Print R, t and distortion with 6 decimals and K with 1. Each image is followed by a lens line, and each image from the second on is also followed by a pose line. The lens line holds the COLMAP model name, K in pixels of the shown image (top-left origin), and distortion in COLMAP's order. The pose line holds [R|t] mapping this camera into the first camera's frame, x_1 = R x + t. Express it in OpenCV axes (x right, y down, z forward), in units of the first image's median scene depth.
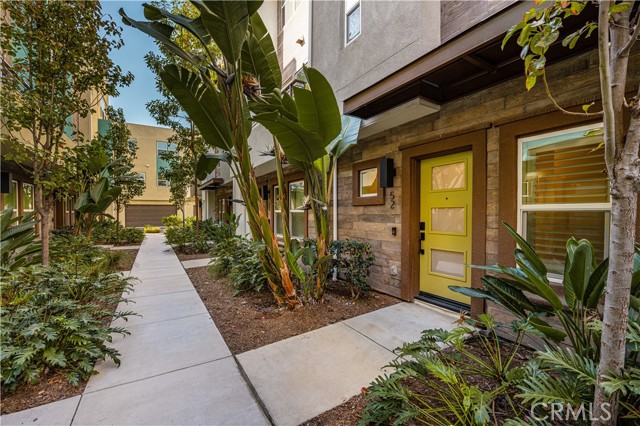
lens RADIAL K [[263.7, 0, 322.3], [0, 263.7, 208.6], [0, 0, 1]] dist [0.000690, -0.000087]
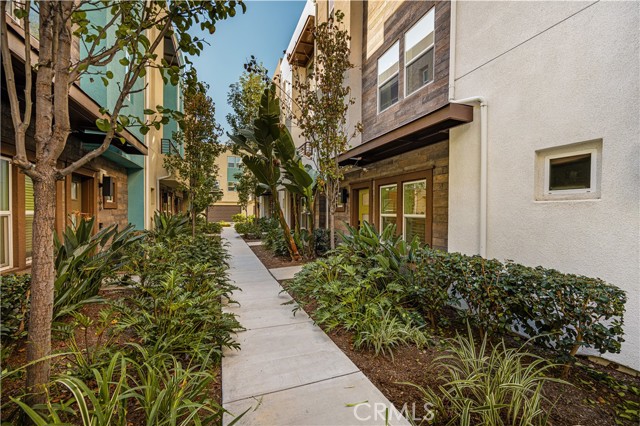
lens RADIAL K [[263.7, 0, 322.3], [0, 263.7, 208.6], [0, 0, 1]] dist [0.000690, -0.000087]
pose [[0.980536, 0.008324, -0.196164, 0.488259], [-0.007387, 0.999958, 0.005509, -0.049439], [0.196202, -0.003953, 0.980556, -1.016717]]
